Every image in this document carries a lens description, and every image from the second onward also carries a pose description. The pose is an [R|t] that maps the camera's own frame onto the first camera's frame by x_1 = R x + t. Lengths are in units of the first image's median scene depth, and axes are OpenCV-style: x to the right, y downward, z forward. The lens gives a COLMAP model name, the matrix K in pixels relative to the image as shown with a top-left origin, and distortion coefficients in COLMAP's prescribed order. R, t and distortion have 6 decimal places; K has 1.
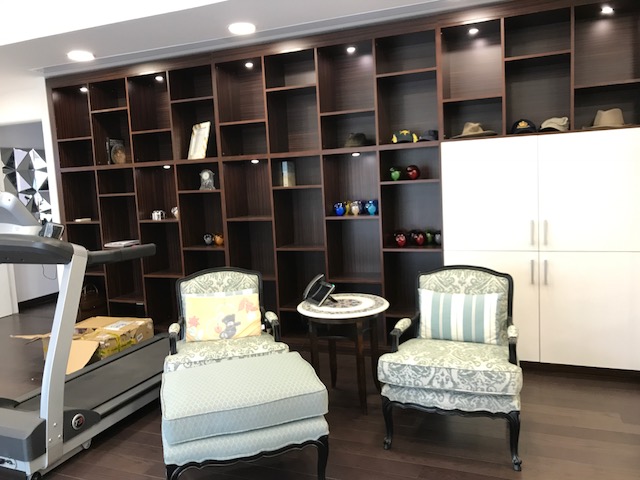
lens RADIAL K [[528.2, 0, 322.4], [0, 528.2, 237.9], [0, 0, 1]] dist [0.039272, -0.037130]
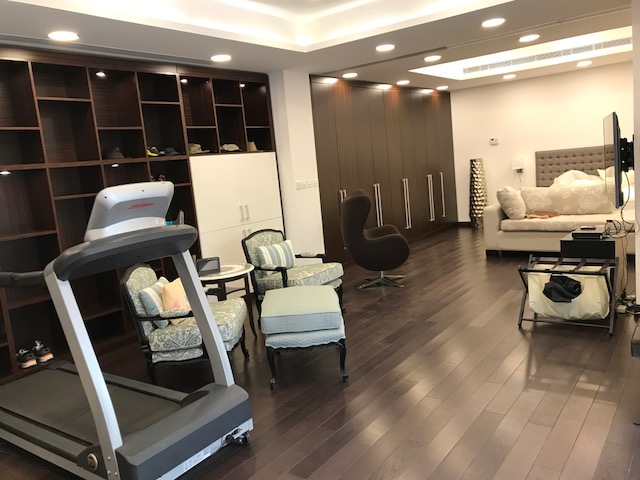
lens RADIAL K [[528.2, 0, 322.4], [0, 528.2, 237.9], [0, 0, 1]] dist [0.039272, -0.037130]
pose [[0.197642, -0.103129, 0.974834, -1.148174], [0.209152, 0.975988, 0.060847, 0.015042], [-0.957702, 0.191863, 0.214466, 0.444539]]
